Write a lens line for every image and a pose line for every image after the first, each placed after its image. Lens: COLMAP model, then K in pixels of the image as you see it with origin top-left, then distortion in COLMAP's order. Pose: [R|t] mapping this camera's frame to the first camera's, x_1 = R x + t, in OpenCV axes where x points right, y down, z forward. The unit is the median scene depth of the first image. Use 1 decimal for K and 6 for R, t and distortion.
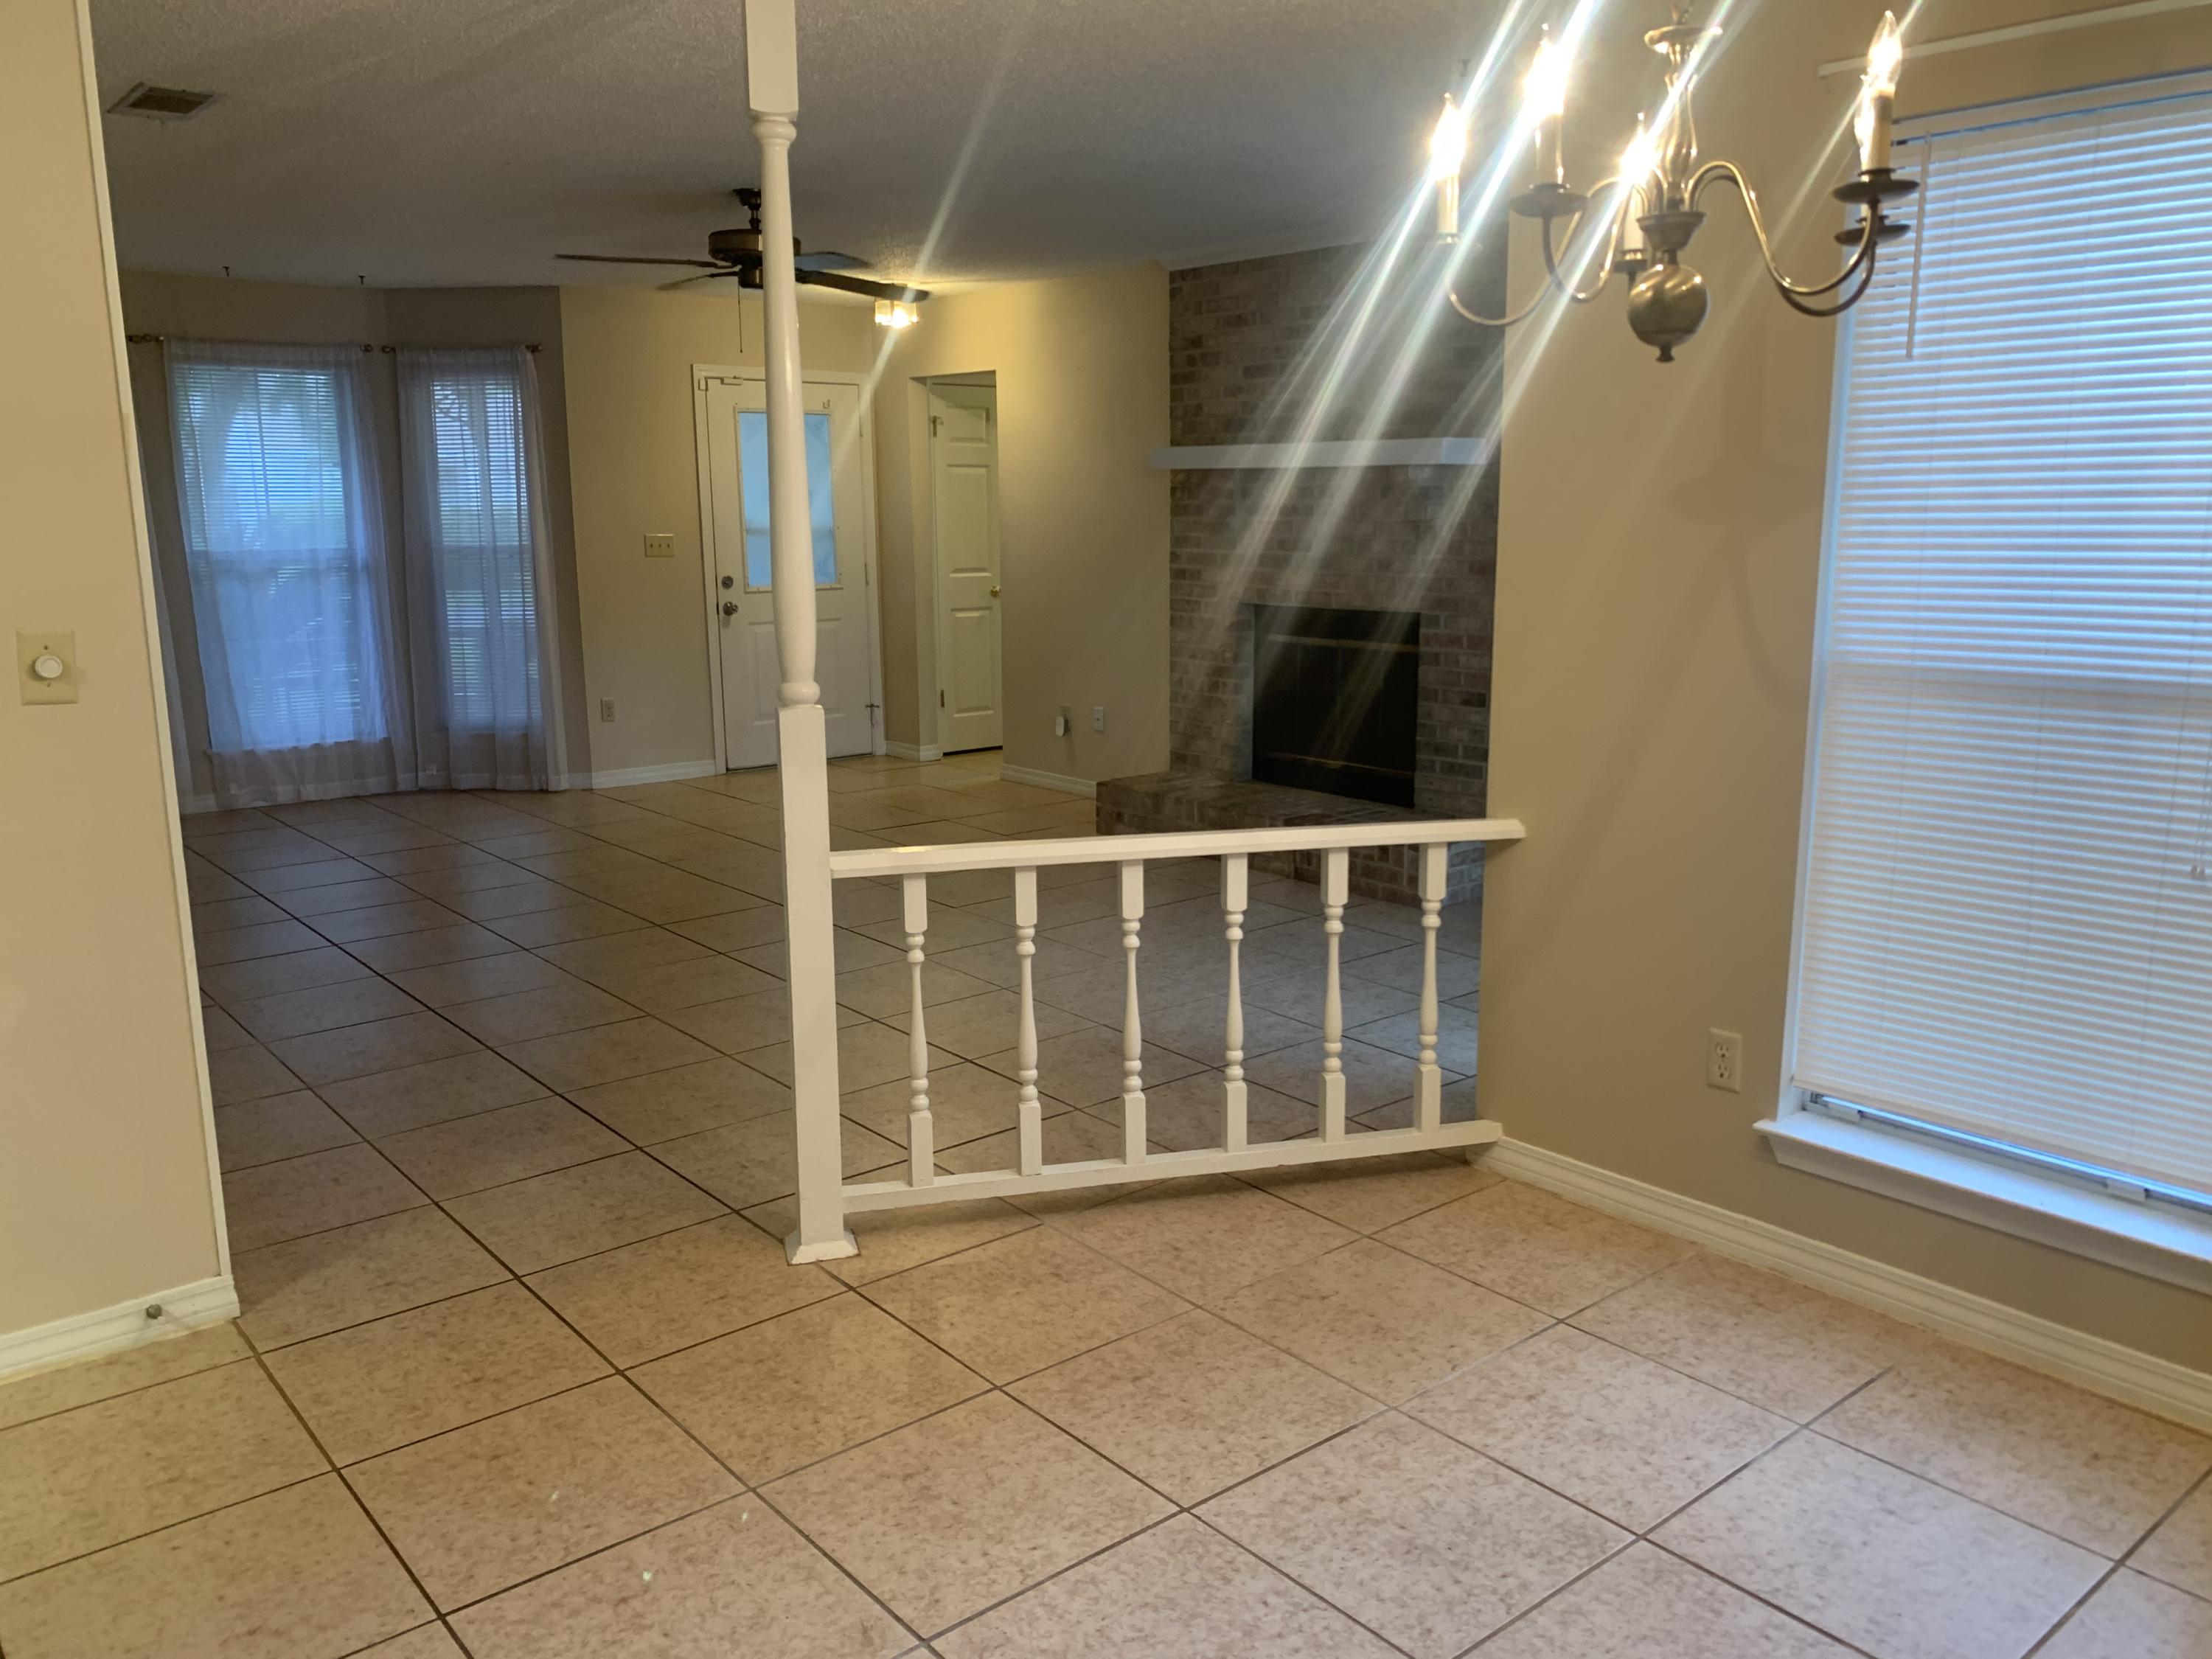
lens RADIAL K [[1701.2, 0, 1119.6], [0, 1701.2, 842.1], [0, 0, 1]] dist [0.030789, -0.063710]
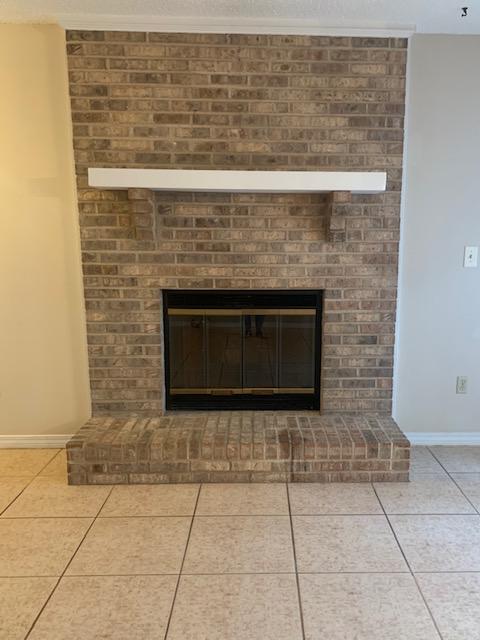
lens RADIAL K [[492.2, 0, 200.0], [0, 492.2, 347.1], [0, 0, 1]] dist [0.030789, -0.063710]
pose [[0.616866, -0.132131, 0.775898, -0.200094], [0.150272, 0.987445, 0.048685, -0.096730], [-0.772589, 0.086564, 0.628977, 0.645269]]
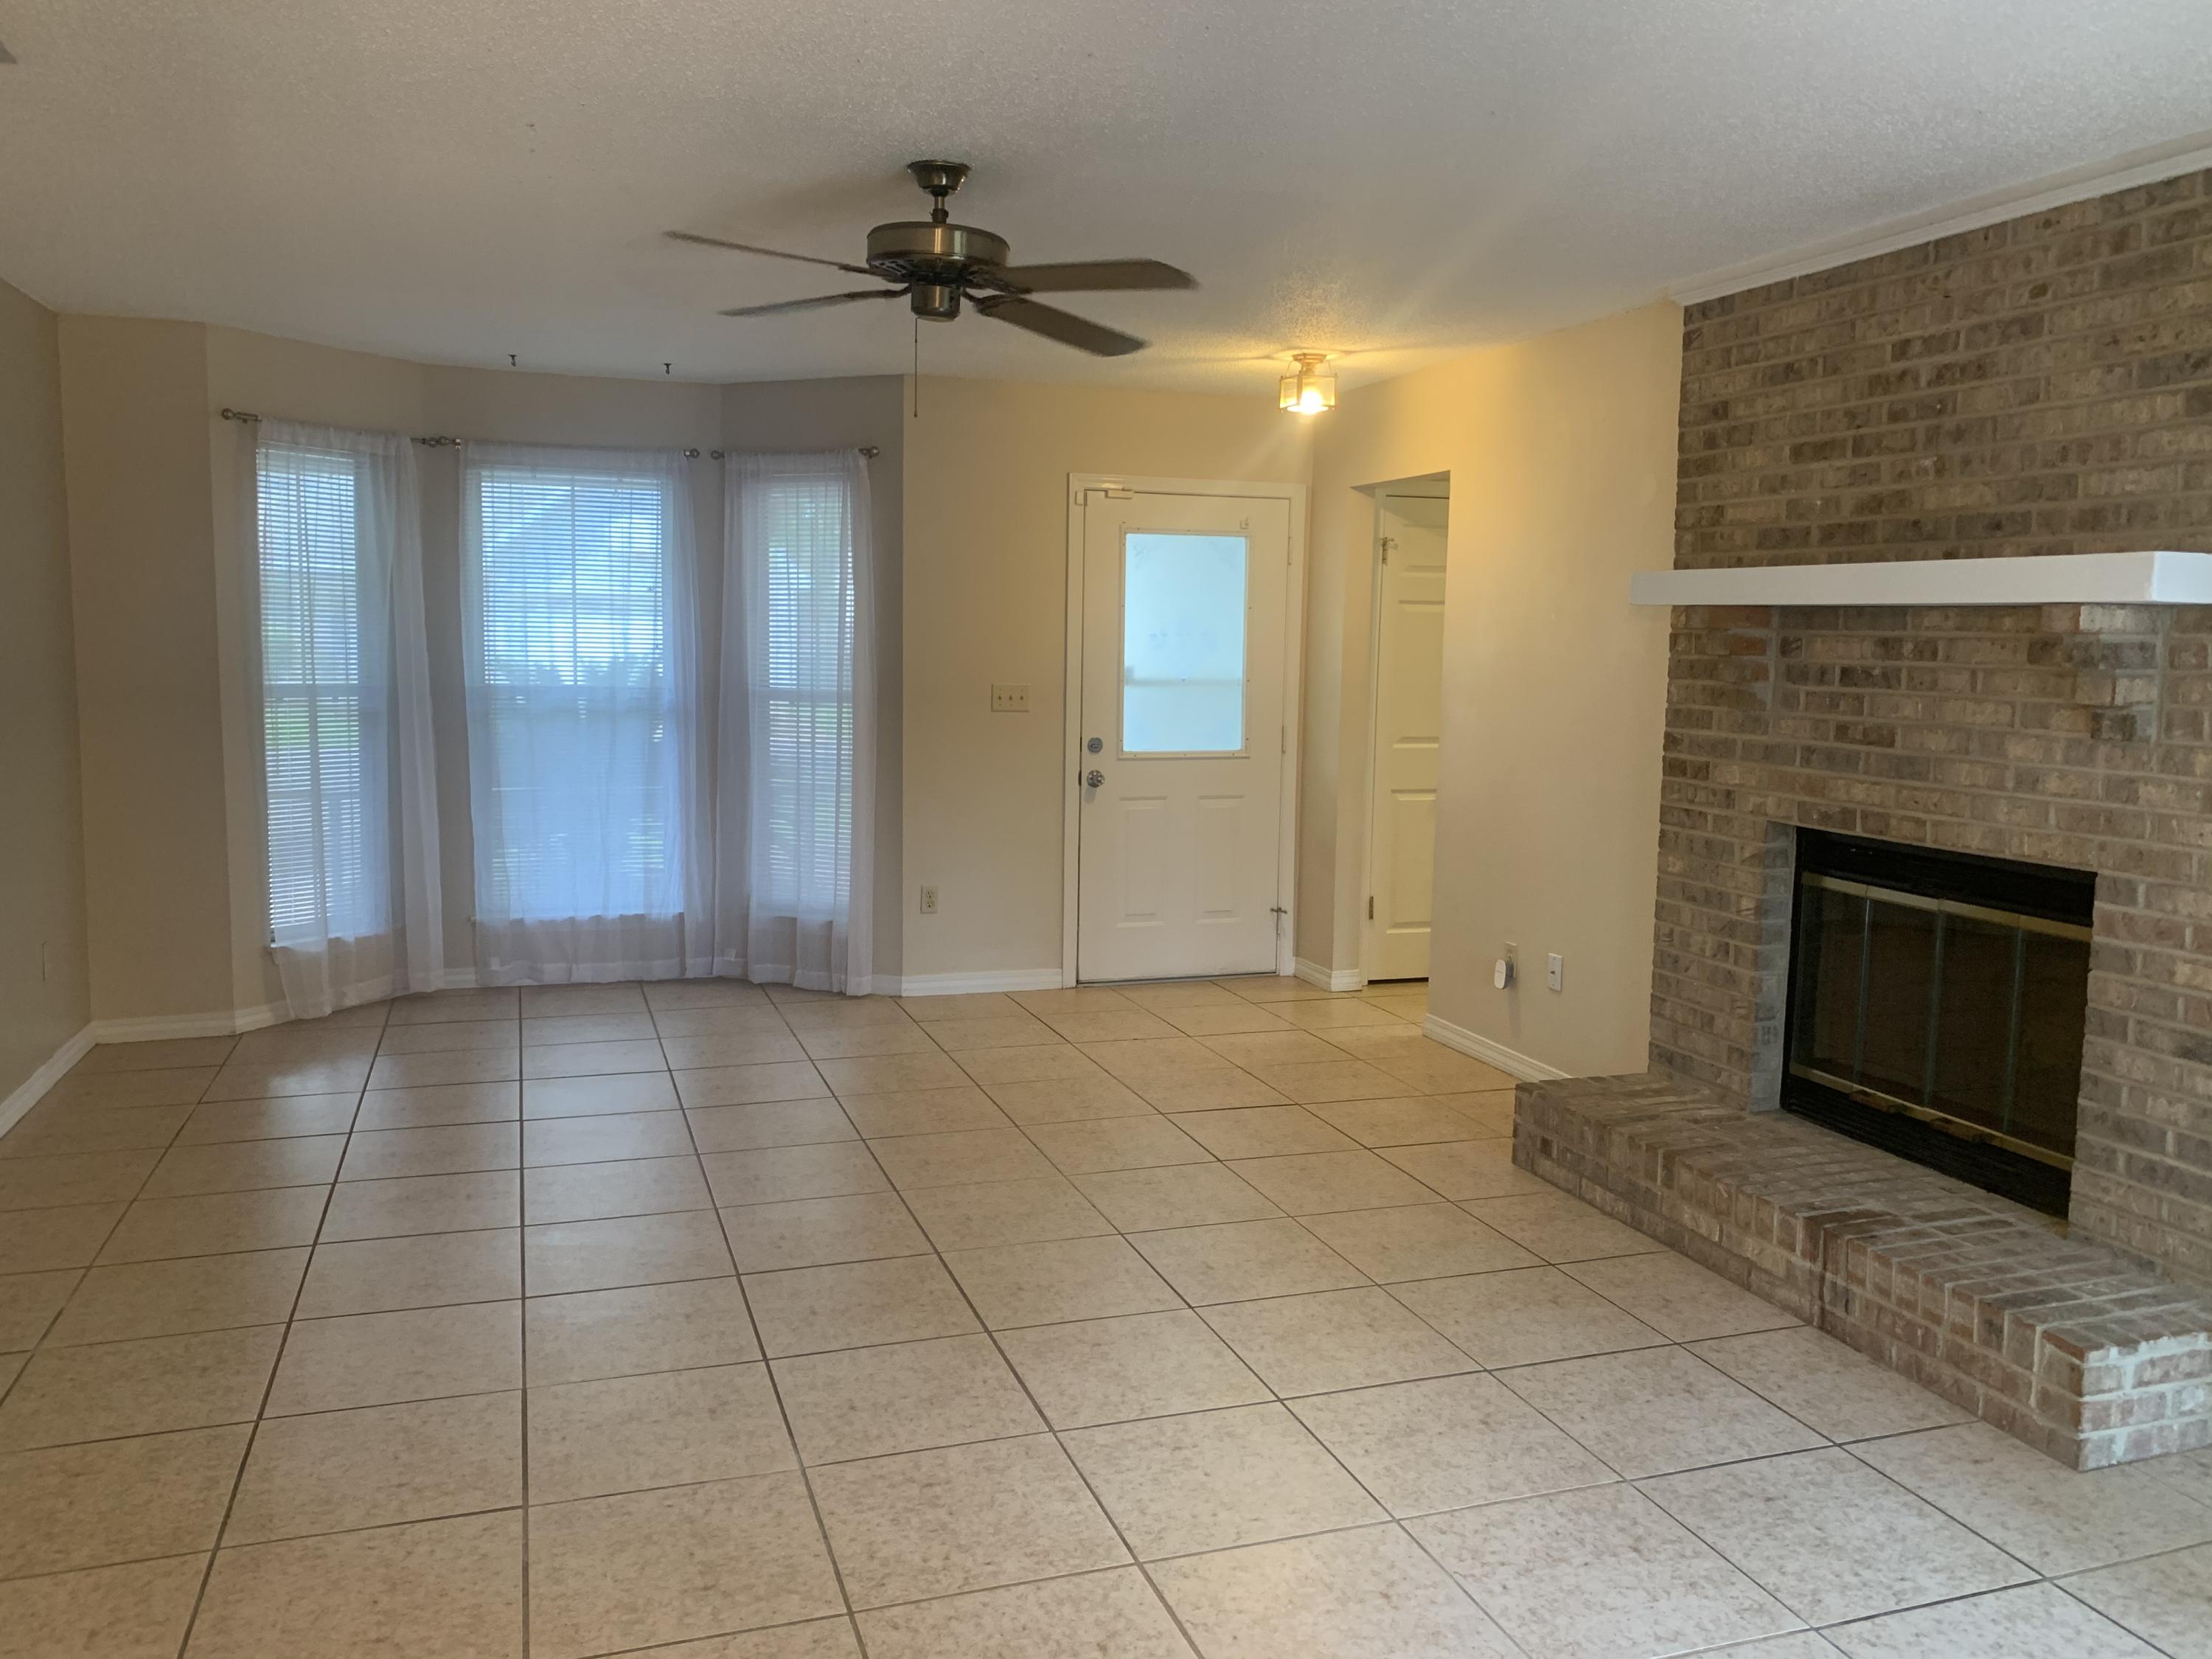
lens RADIAL K [[1701.2, 0, 1111.9], [0, 1701.2, 816.1], [0, 0, 1]] dist [0.030789, -0.063710]
pose [[0.933622, 0.058382, -0.353471, 0.059787], [-0.092352, 0.992508, -0.079999, -0.063760], [0.346152, 0.107333, 0.932018, 0.307154]]
